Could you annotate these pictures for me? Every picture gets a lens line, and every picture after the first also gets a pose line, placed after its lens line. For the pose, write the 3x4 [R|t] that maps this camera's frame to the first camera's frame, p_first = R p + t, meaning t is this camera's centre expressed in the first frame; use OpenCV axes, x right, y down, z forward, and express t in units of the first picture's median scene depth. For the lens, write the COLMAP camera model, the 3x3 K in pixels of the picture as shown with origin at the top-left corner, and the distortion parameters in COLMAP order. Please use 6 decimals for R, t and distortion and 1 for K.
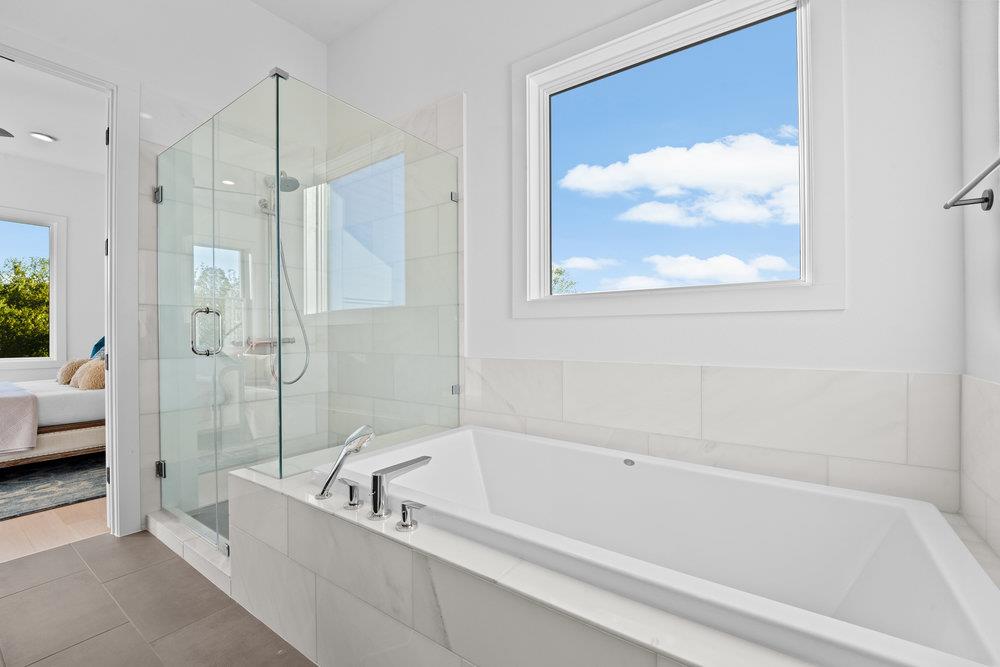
lens RADIAL K [[413.4, 0, 496.1], [0, 413.4, 332.1], [0, 0, 1]] dist [0.001513, -0.011483]
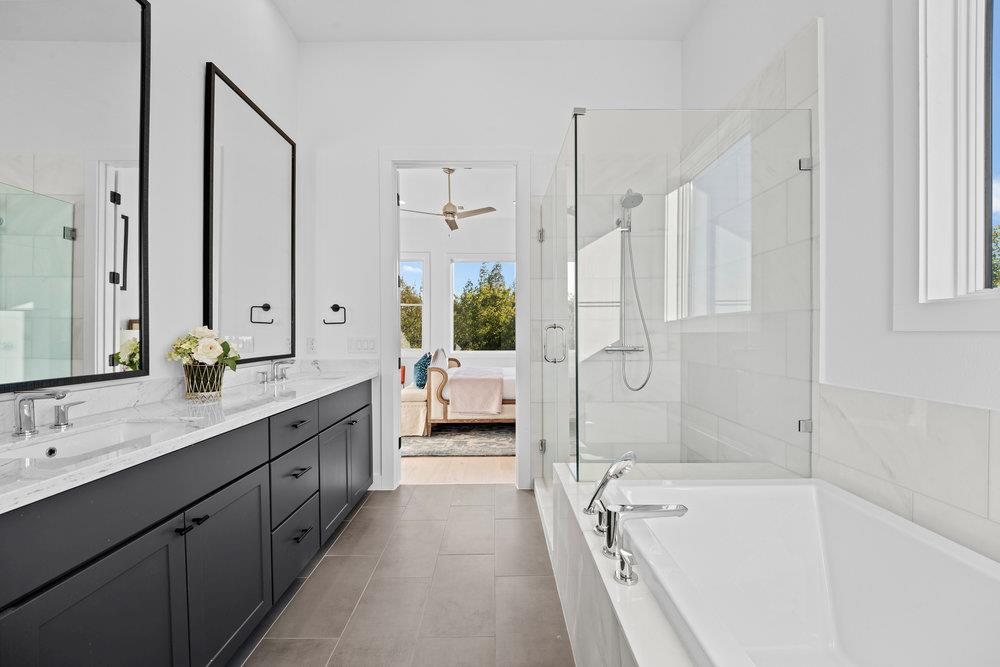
lens RADIAL K [[413.4, 0, 496.1], [0, 413.4, 332.1], [0, 0, 1]] dist [0.001513, -0.011483]
pose [[0.593458, -0.001586, -0.804864, 0.156827], [0.003382, 0.999994, 0.000523, -0.028458], [0.804858, -0.003032, 0.593459, 0.113954]]
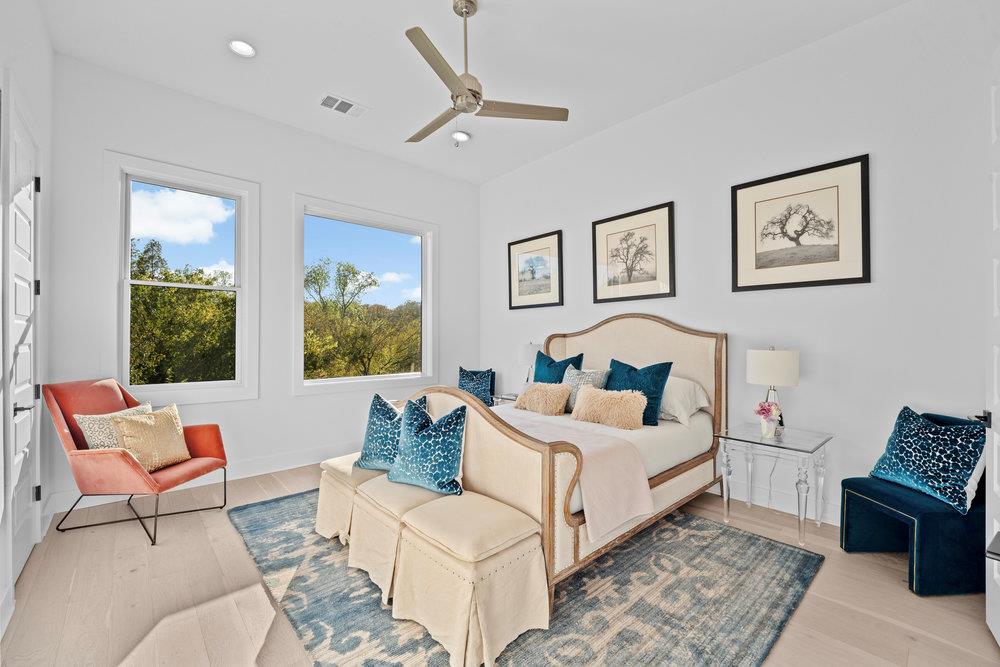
lens RADIAL K [[413.4, 0, 496.1], [0, 413.4, 332.1], [0, 0, 1]] dist [0.001513, -0.011483]
pose [[0.977964, -0.002981, -0.208750, -1.939078], [0.002383, 0.999992, -0.003119, -0.083566], [0.208758, 0.002553, 0.977964, 0.263255]]
